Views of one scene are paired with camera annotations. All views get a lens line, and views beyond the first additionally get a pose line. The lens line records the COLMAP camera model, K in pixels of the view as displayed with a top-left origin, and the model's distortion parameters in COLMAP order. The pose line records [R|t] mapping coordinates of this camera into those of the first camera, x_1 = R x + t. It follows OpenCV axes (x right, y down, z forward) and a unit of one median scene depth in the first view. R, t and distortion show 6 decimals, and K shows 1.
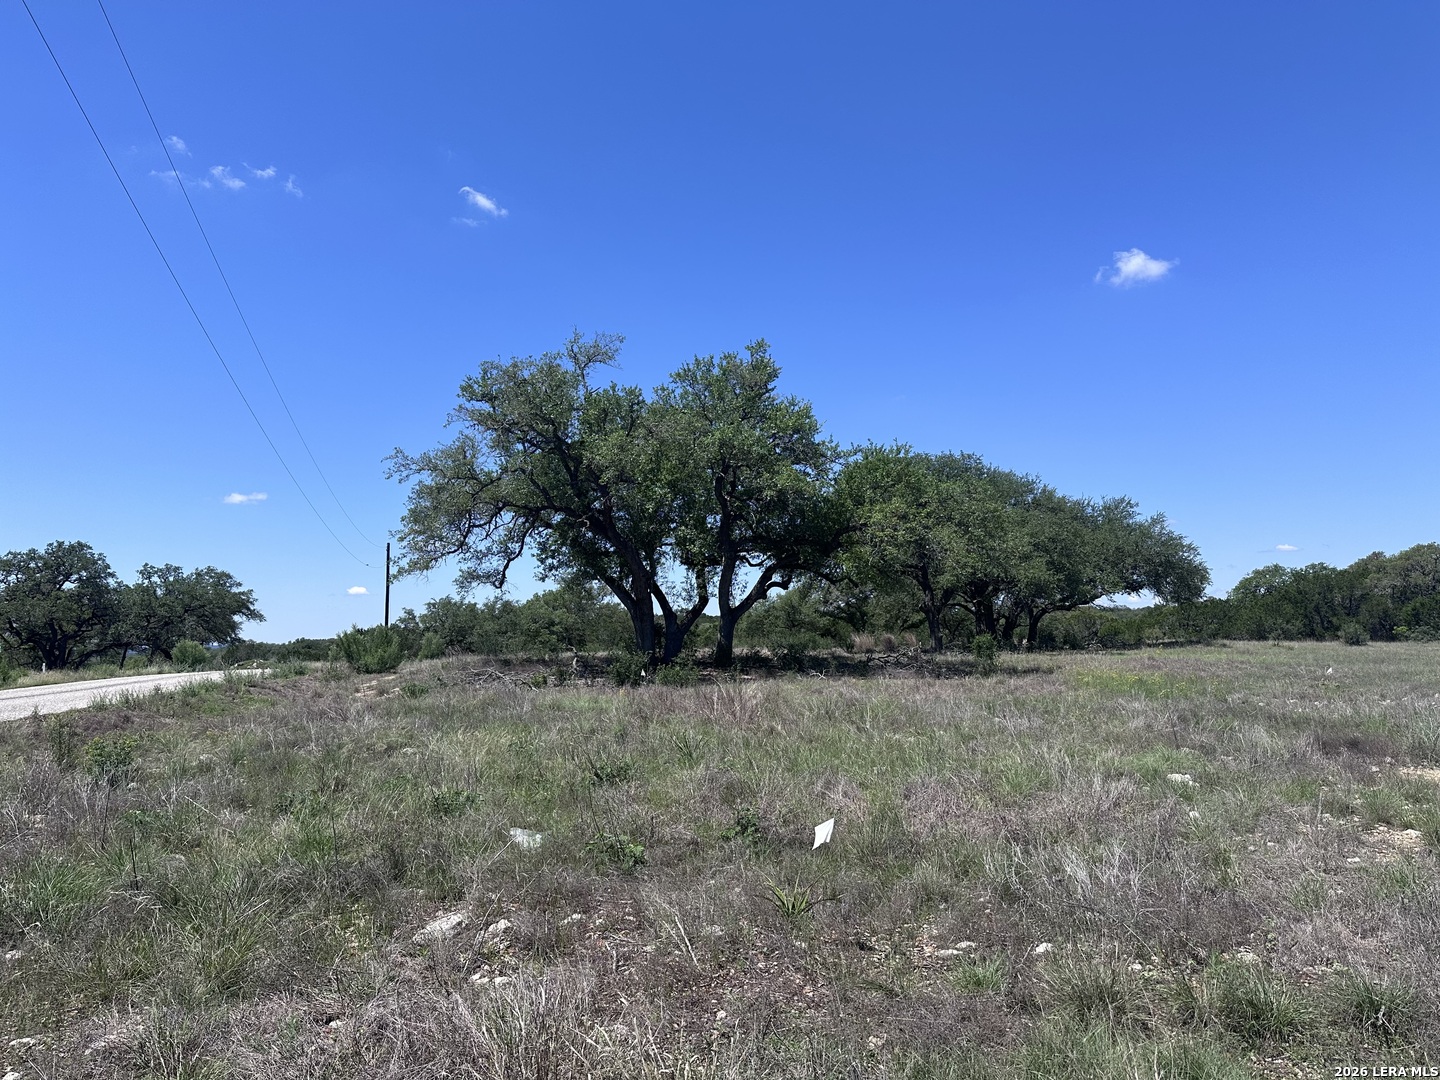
lens RADIAL K [[1015.7, 0, 723.4], [0, 1015.7, 533.5], [0, 0, 1]] dist [0.099408, -0.091974]
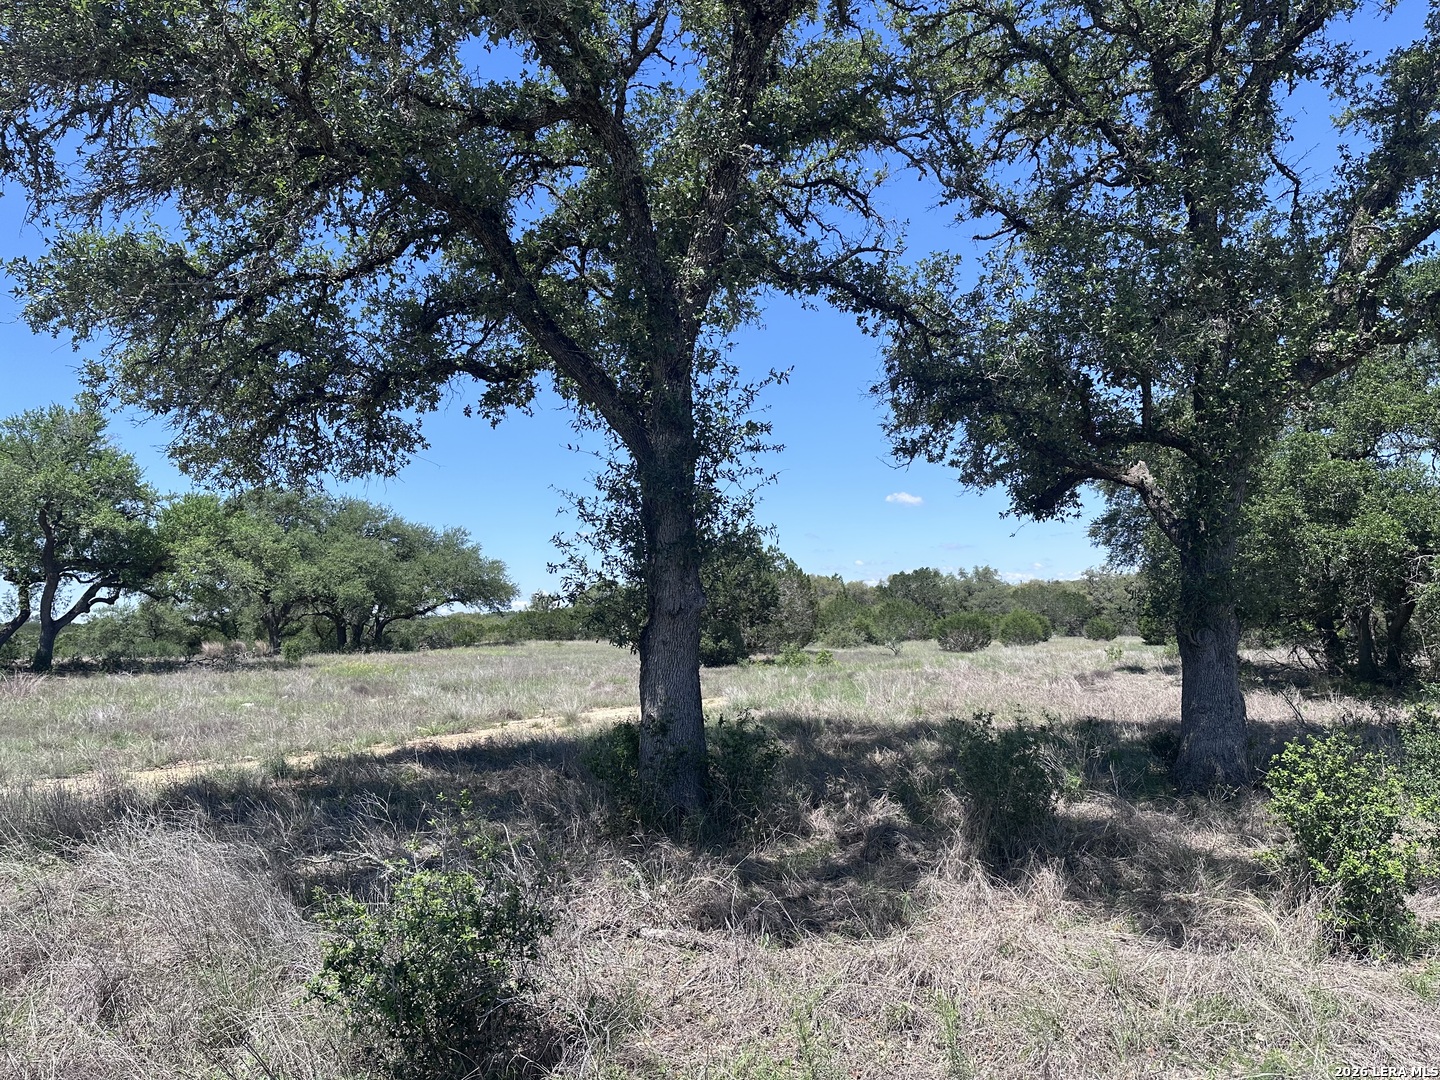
lens RADIAL K [[1015.7, 0, 723.4], [0, 1015.7, 533.5], [0, 0, 1]] dist [0.099408, -0.091974]
pose [[0.856563, 0.043395, 0.514215, 0.044123], [-0.040437, 0.999038, -0.016949, -0.034059], [-0.514456, -0.006275, 0.857494, -0.385136]]
